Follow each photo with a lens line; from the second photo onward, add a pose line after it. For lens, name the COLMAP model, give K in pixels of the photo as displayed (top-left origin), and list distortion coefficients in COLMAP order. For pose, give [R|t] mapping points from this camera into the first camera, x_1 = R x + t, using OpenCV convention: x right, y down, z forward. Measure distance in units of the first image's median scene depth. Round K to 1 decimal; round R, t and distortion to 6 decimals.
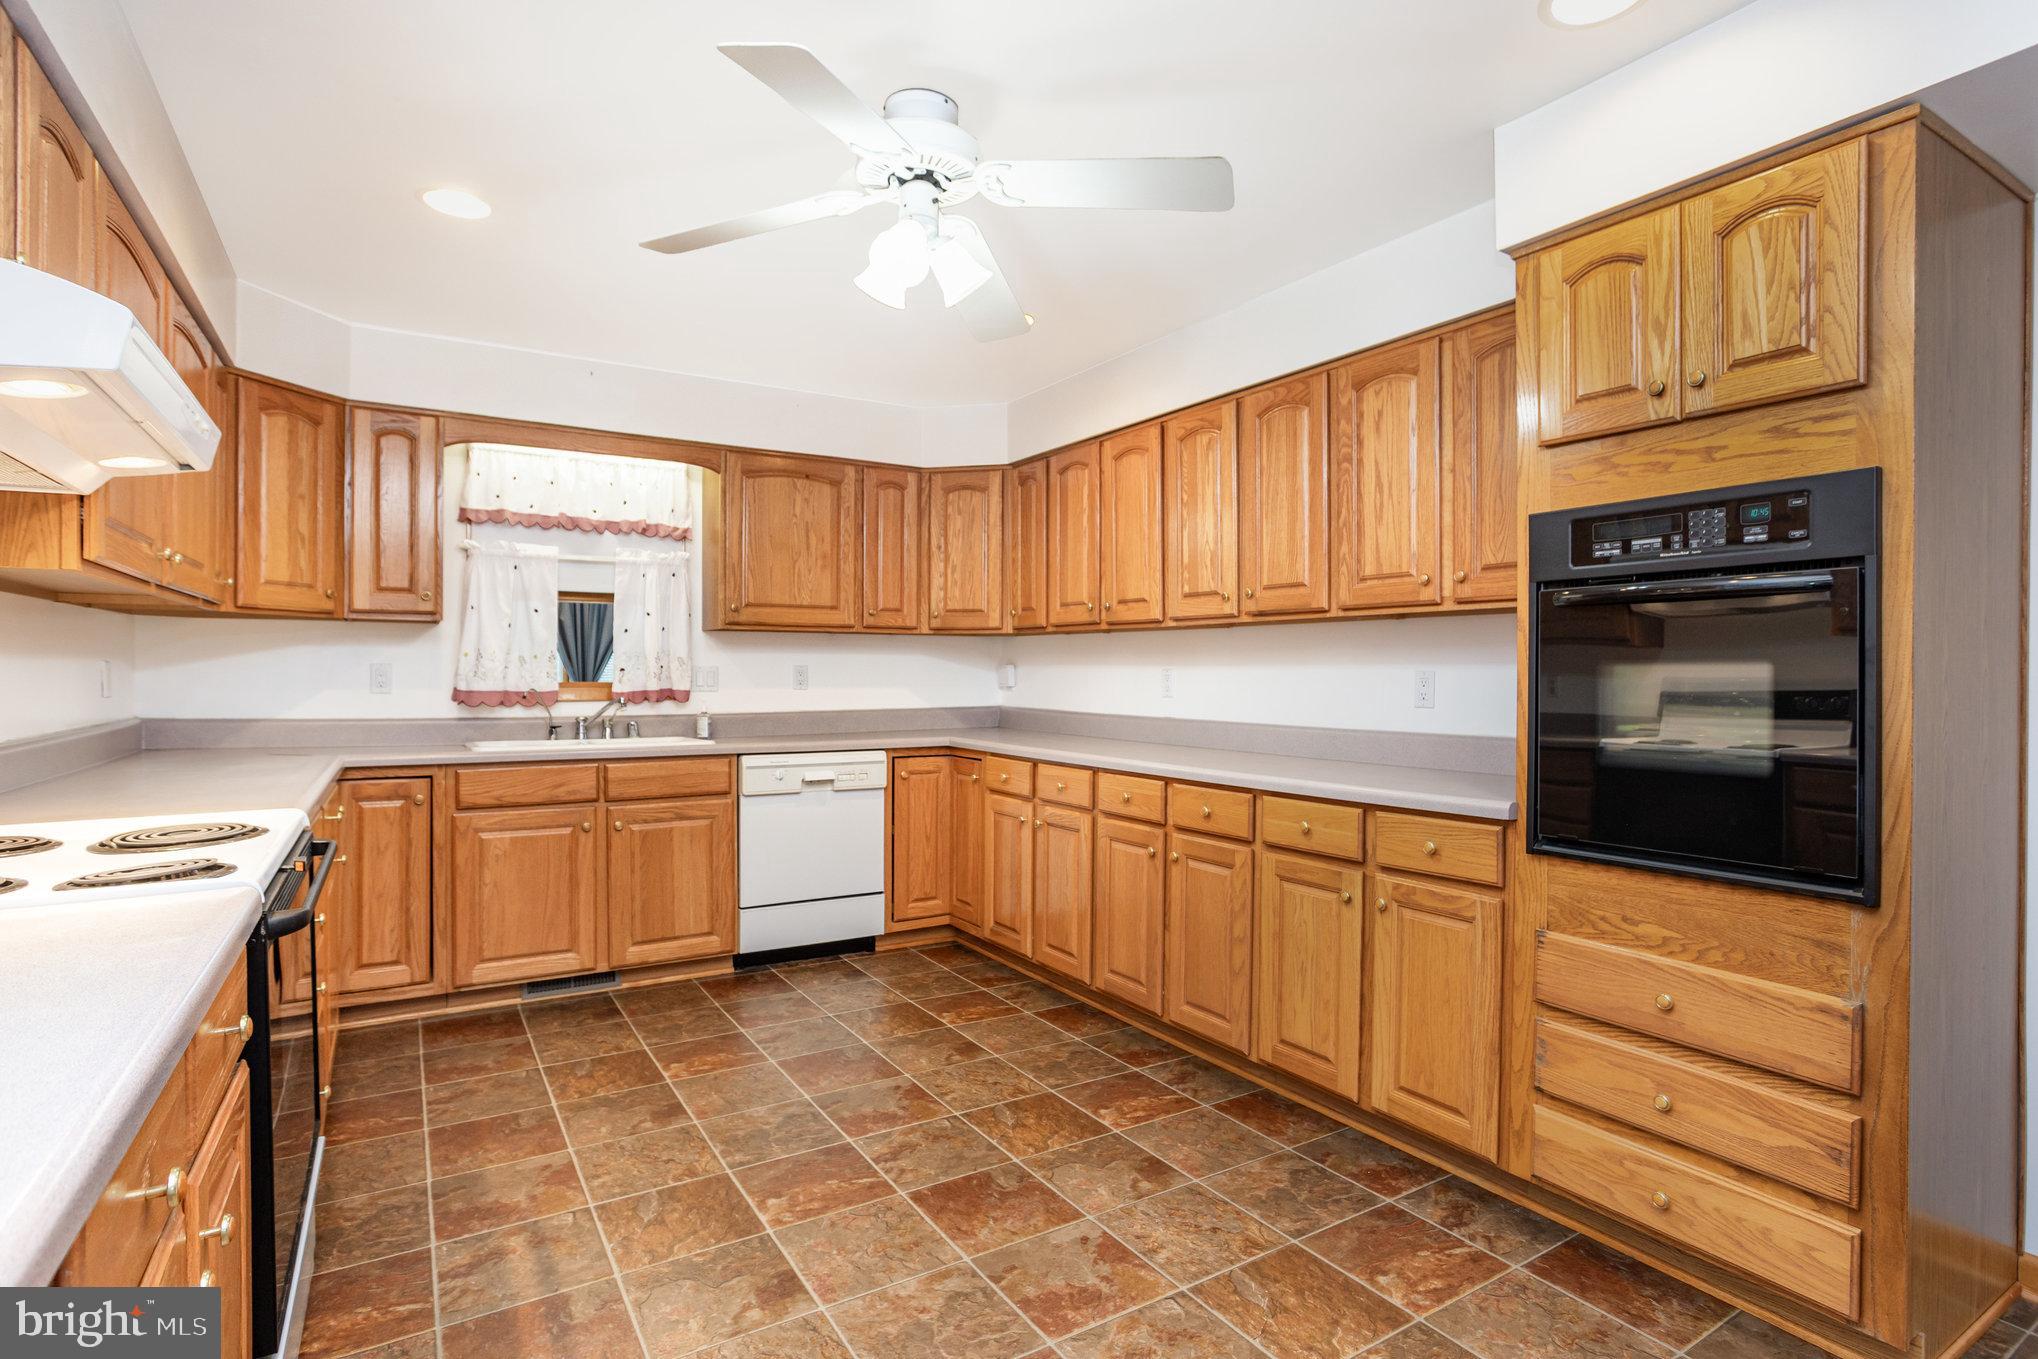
lens RADIAL K [[995.0, 0, 1024.1], [0, 995.0, 673.8], [0, 0, 1]] dist [-0.055970, 0.026715]
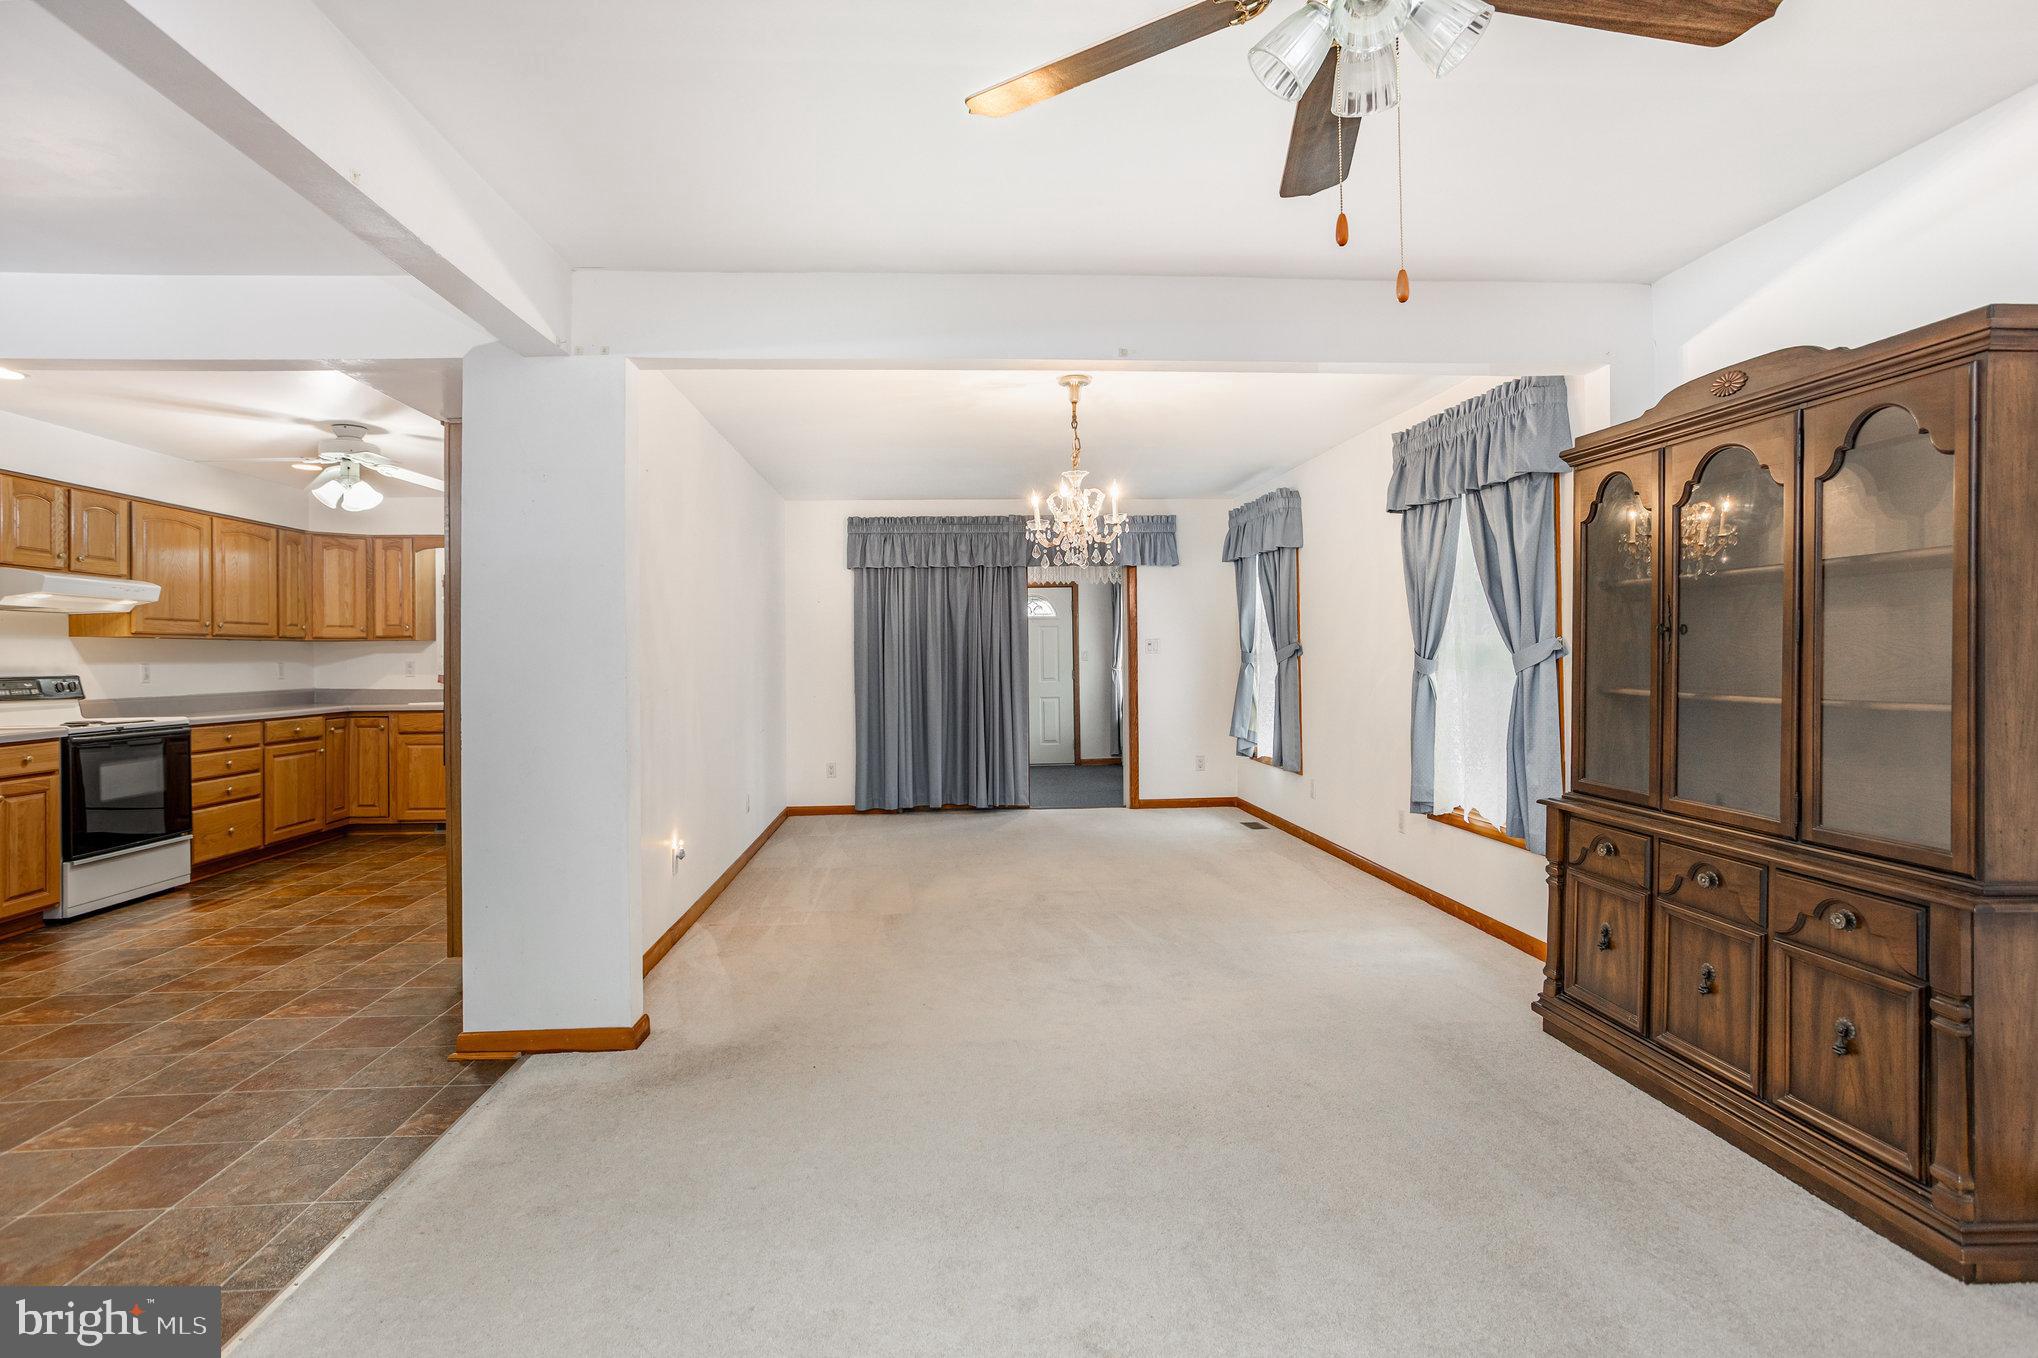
lens RADIAL K [[997.9, 0, 1002.7], [0, 997.9, 650.6], [0, 0, 1]] dist [-0.055296, 0.032278]
pose [[0.882192, -0.014655, -0.470662, 1.373536], [0.012939, 0.999893, -0.006882, -0.003578], [0.470712, -0.000019, 0.882287, -0.199229]]
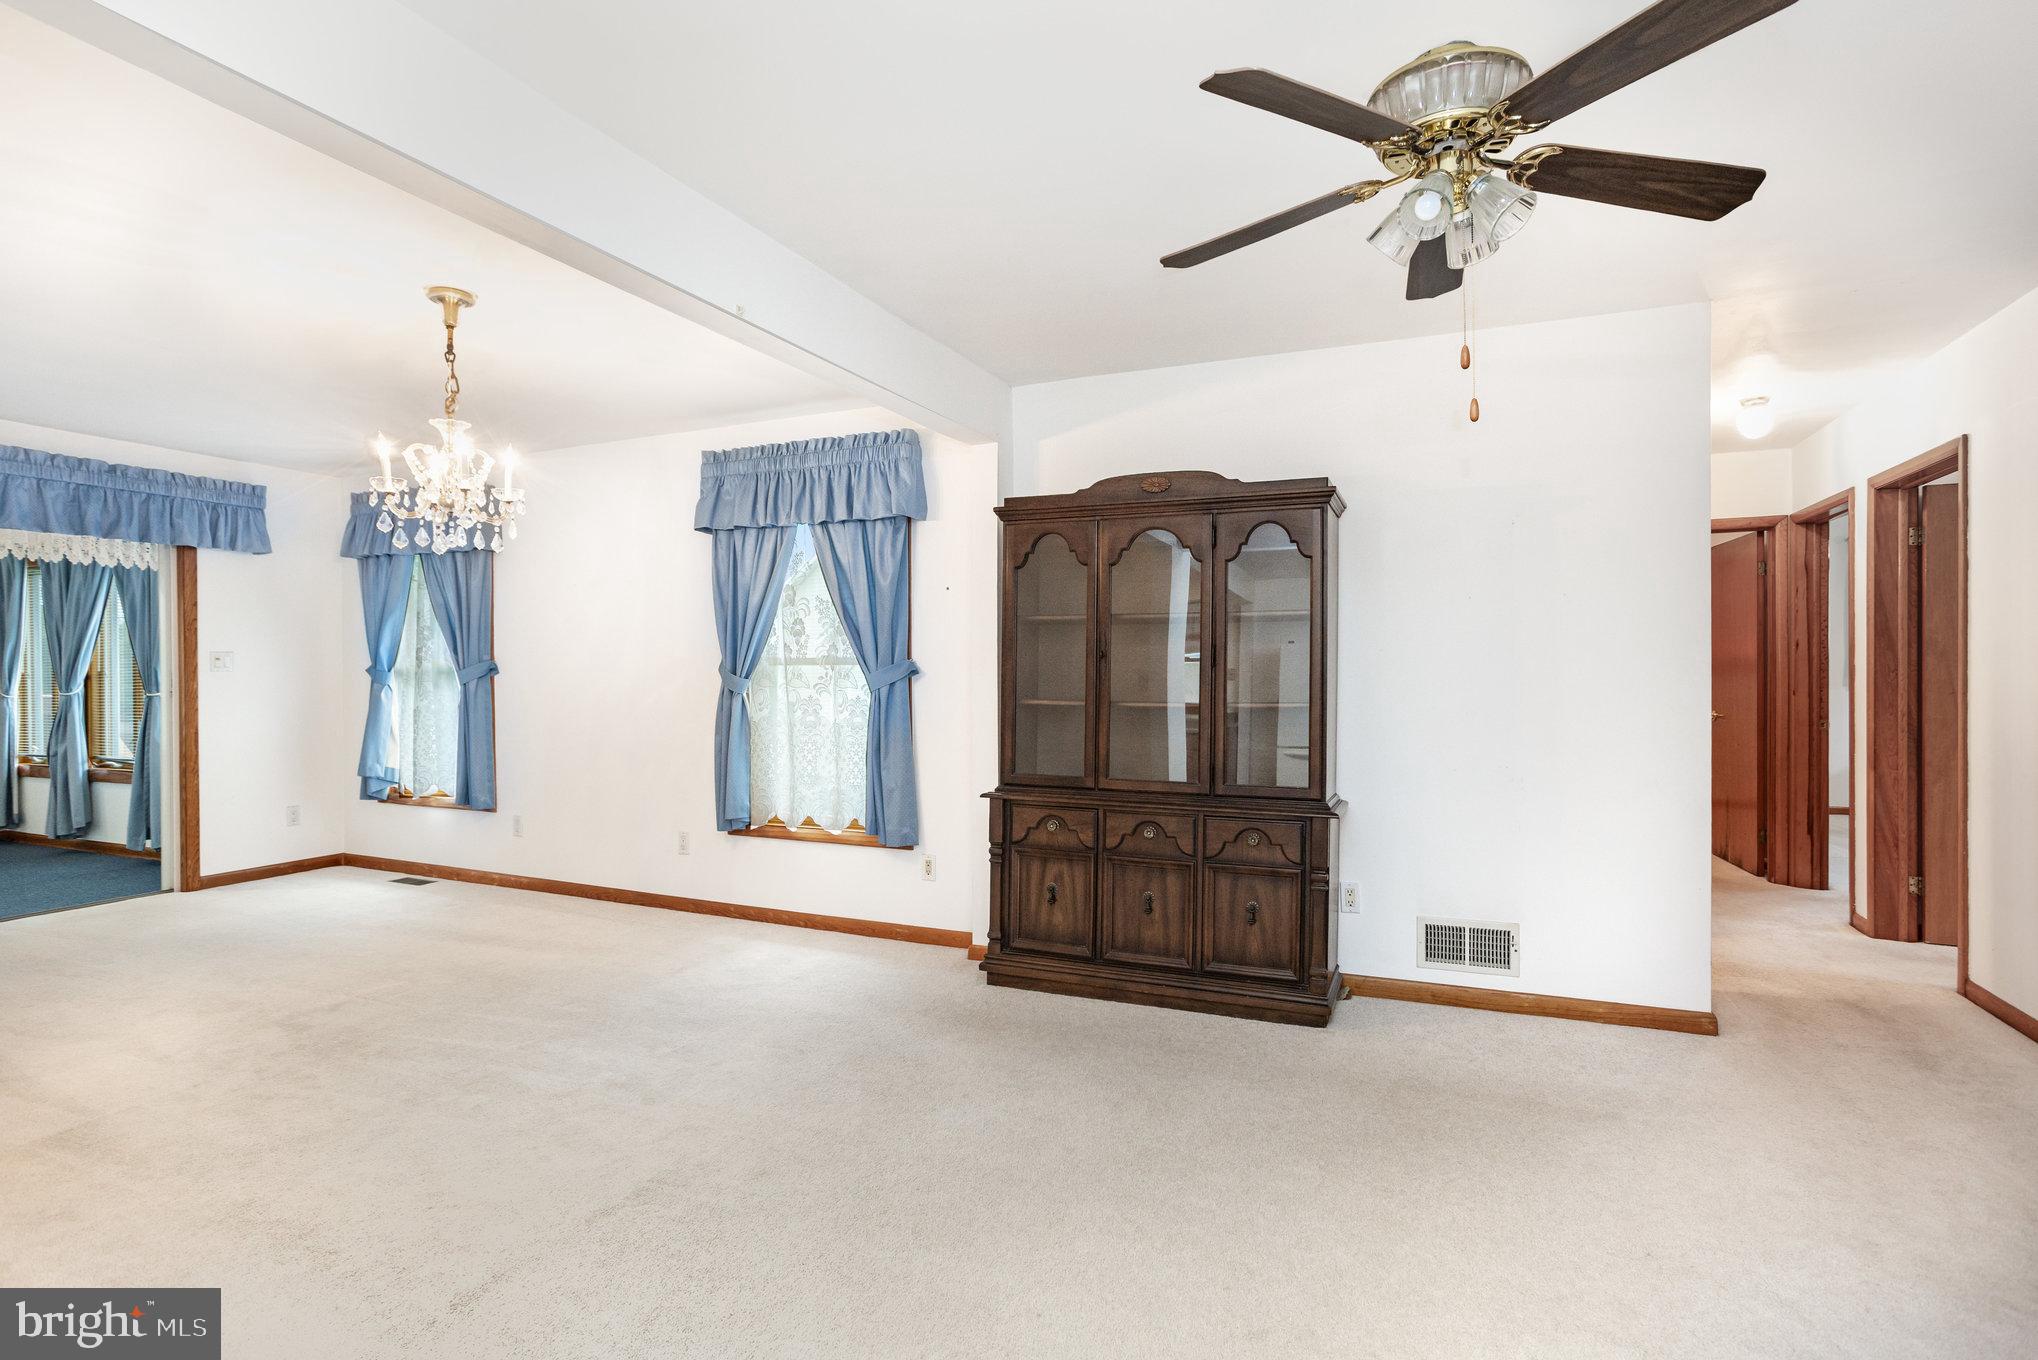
lens RADIAL K [[981.5, 0, 1031.7], [0, 981.5, 681.1], [0, 0, 1]] dist [-0.027845, 0.000263]
pose [[0.826849, -0.009987, 0.562336, 0.842703], [0.005041, 0.999934, 0.010347, -0.002285], [-0.562402, -0.005721, 0.826844, -0.102024]]
